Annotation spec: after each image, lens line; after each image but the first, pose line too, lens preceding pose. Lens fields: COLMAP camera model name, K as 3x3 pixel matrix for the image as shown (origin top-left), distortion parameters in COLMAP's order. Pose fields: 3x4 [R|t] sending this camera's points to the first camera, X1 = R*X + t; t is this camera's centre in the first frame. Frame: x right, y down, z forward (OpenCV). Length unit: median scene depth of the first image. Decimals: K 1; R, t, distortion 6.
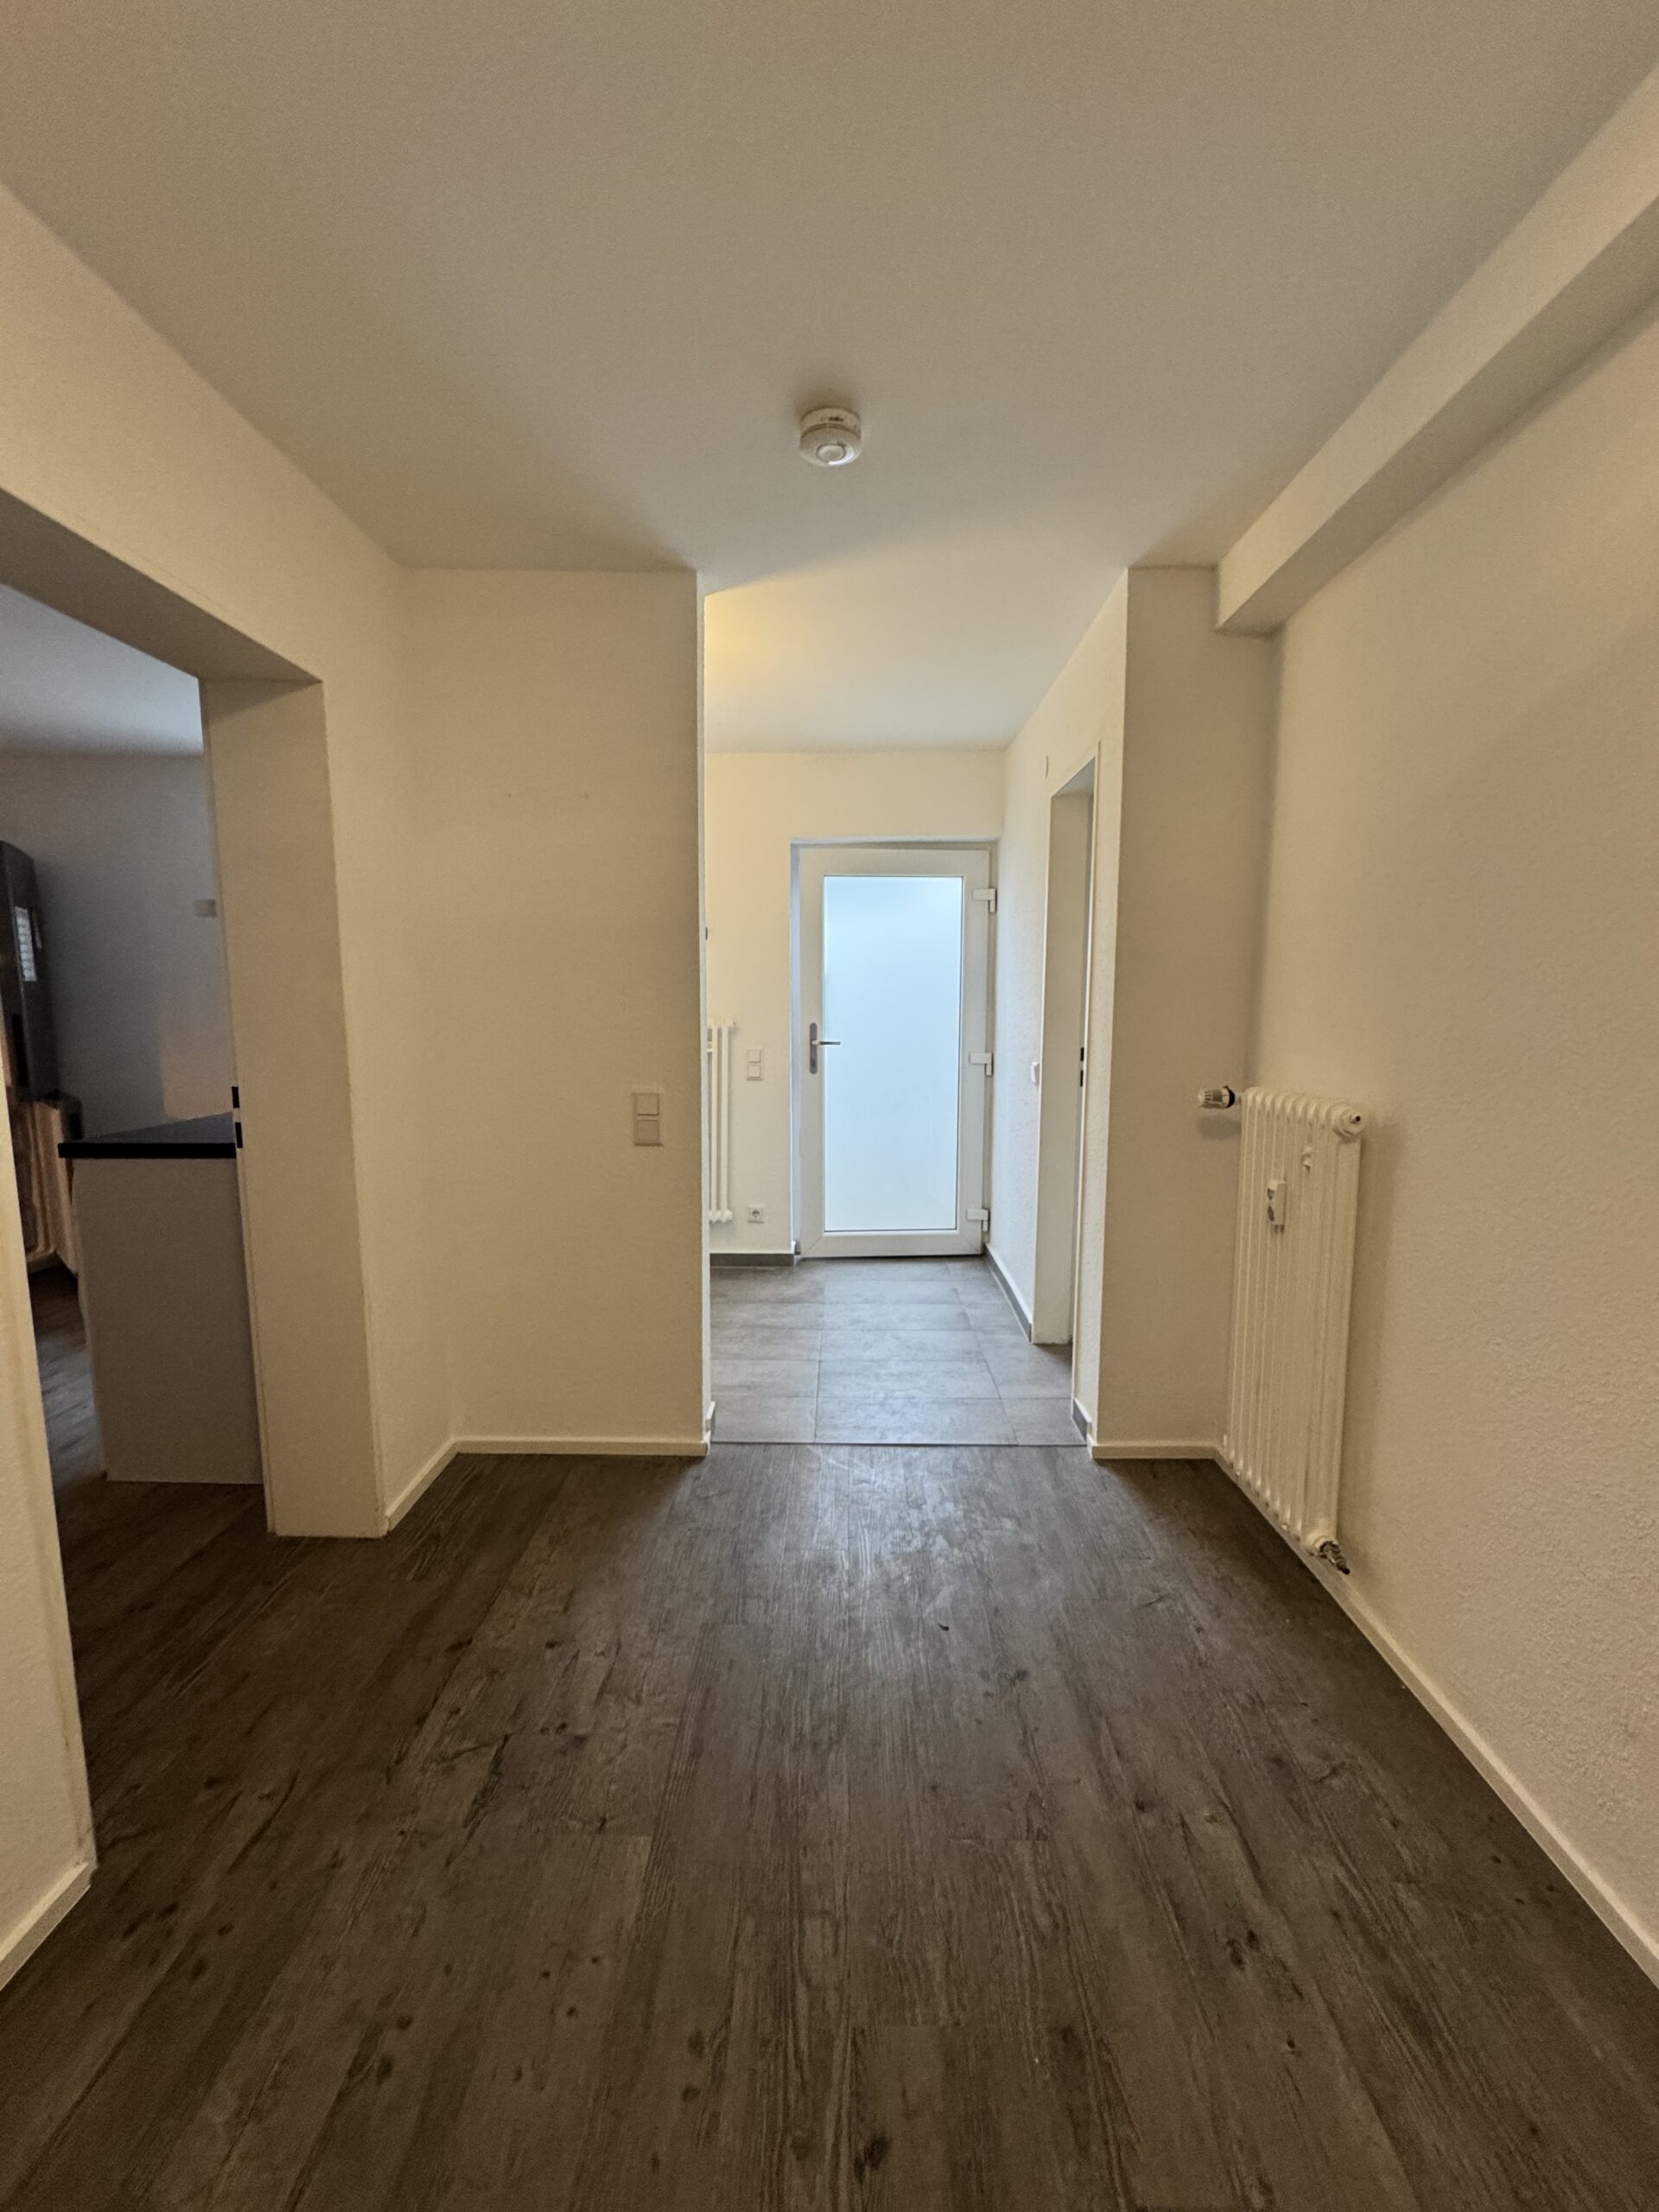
lens RADIAL K [[879.2, 0, 828.5], [0, 879.2, 1106.0], [0, 0, 1]] dist [-0.002140, 0.000211]
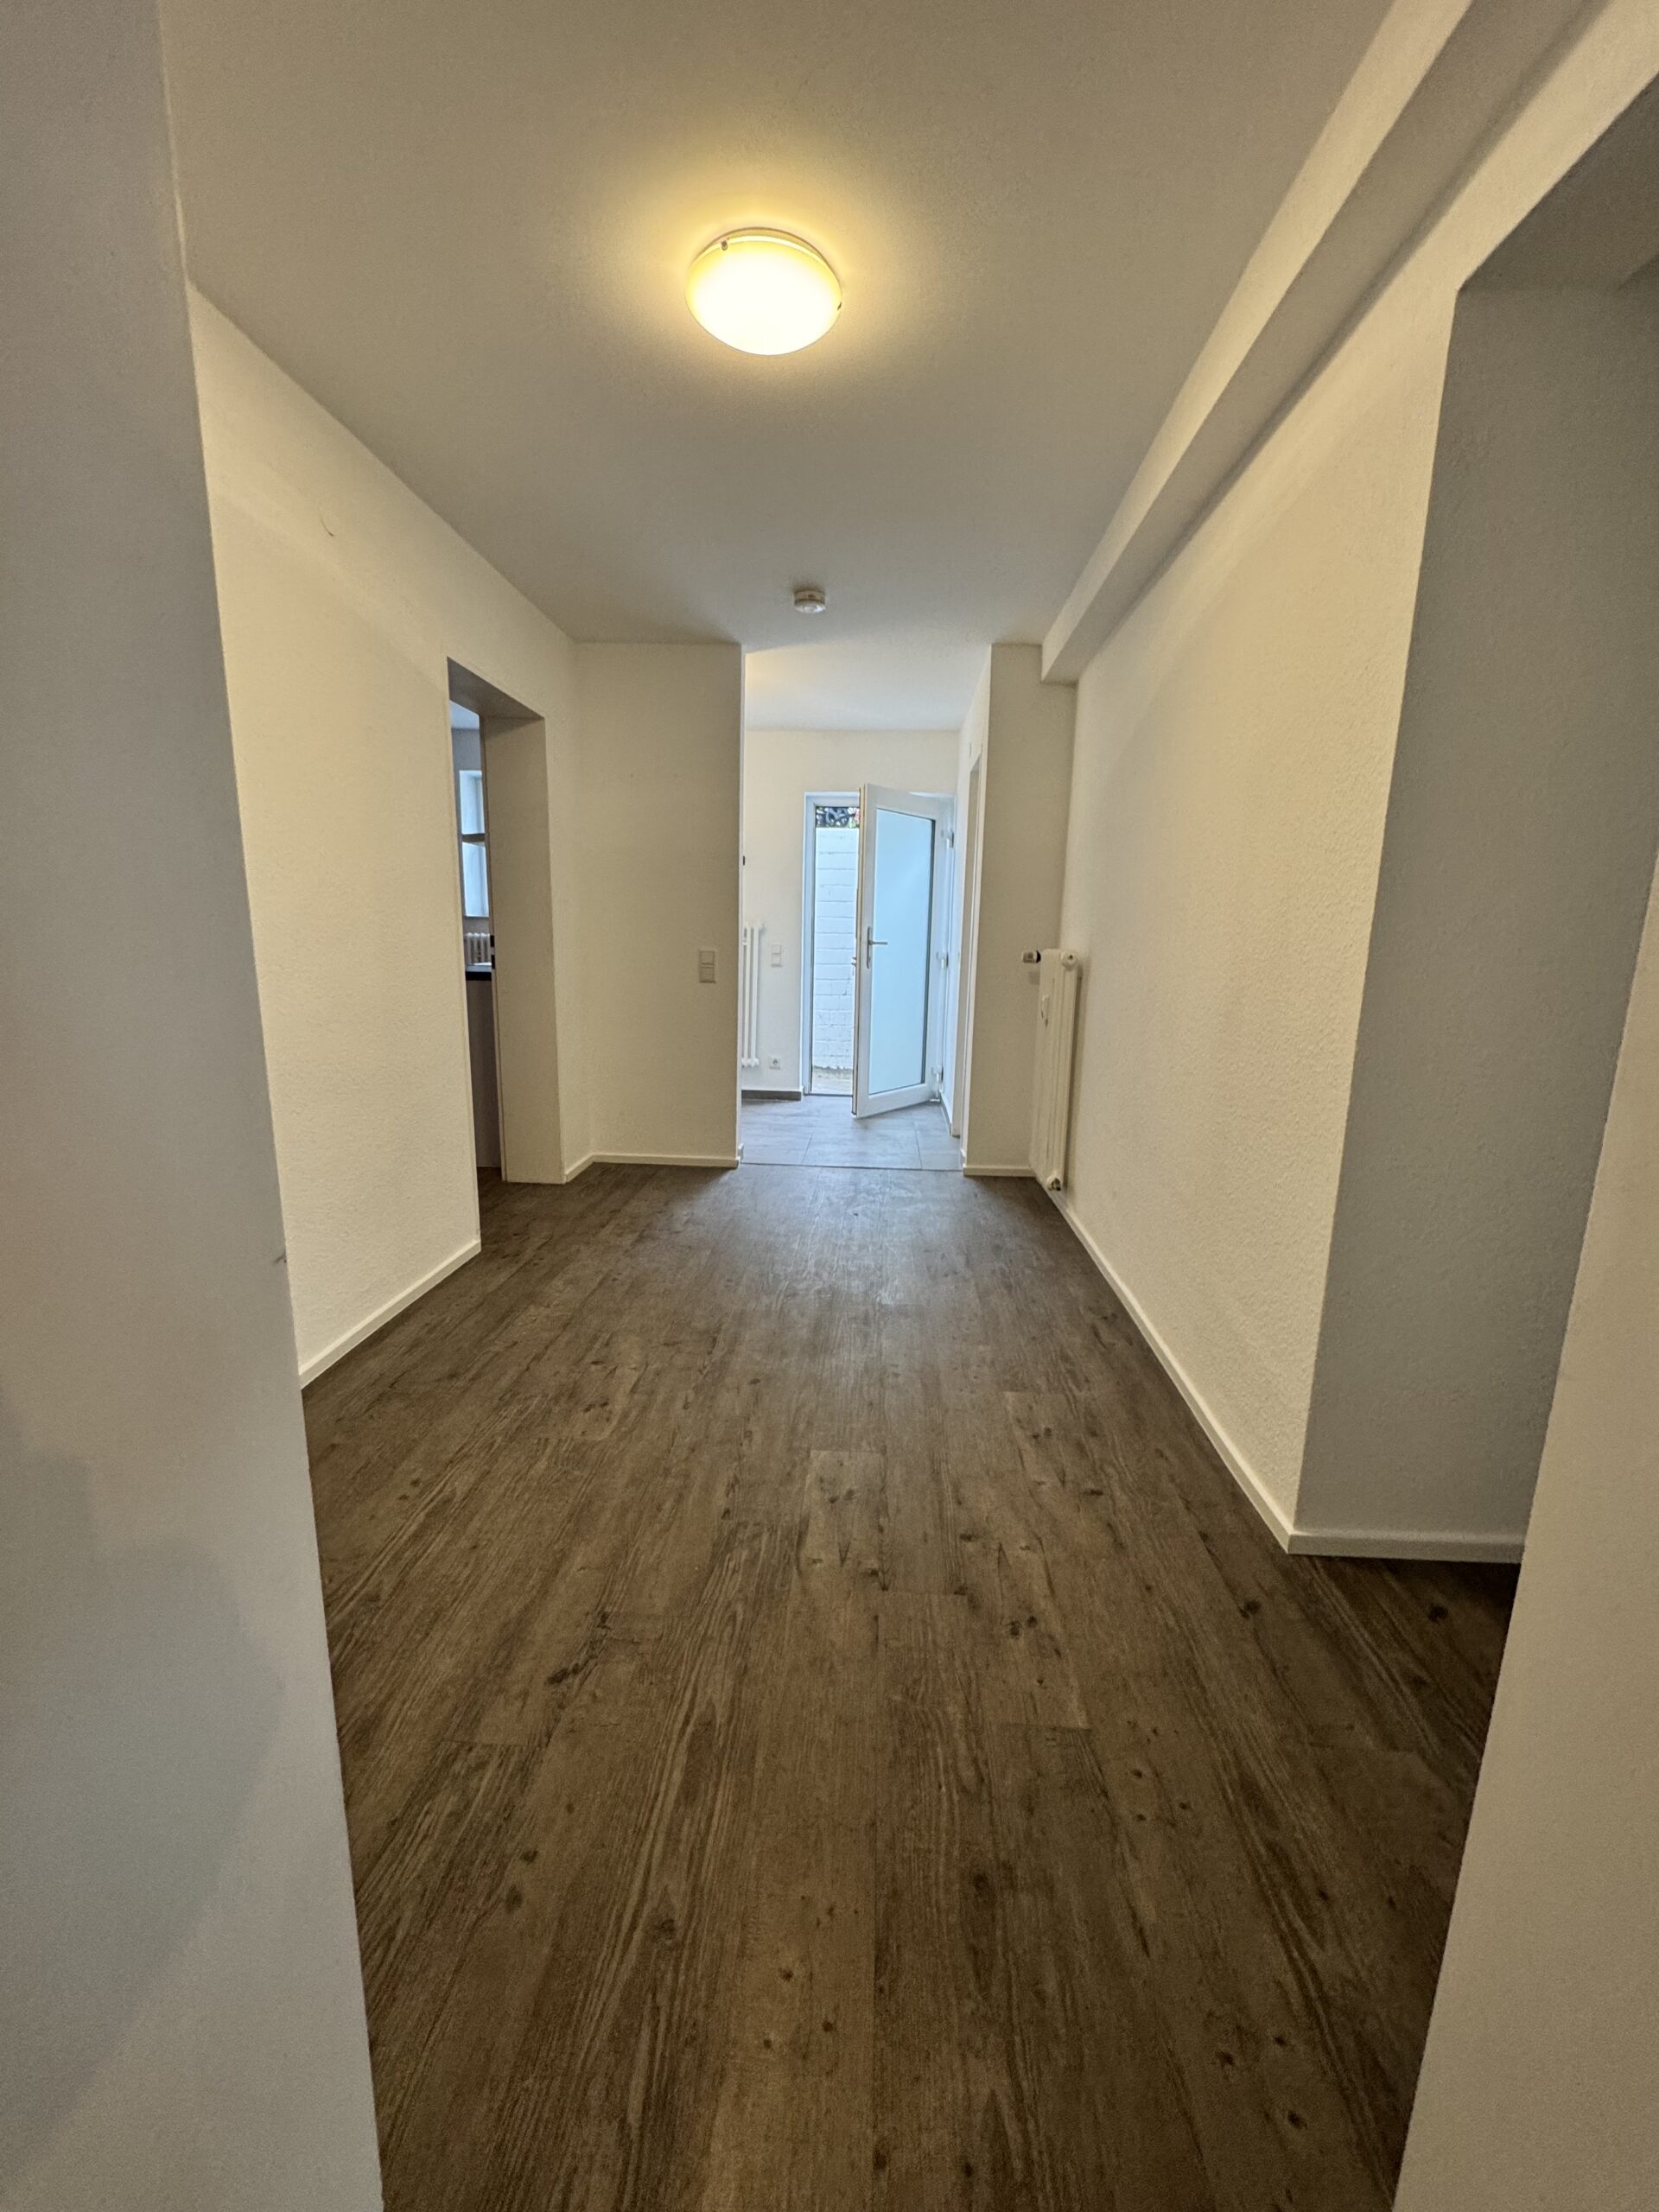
lens RADIAL K [[879.2, 0, 828.5], [0, 879.2, 1106.0], [0, 0, 1]] dist [-0.002140, 0.000211]
pose [[0.998794, 0.027608, -0.040604, 0.118679], [-0.024748, 0.997287, 0.069326, 0.176432], [0.042407, -0.068237, 0.996767, -0.791252]]
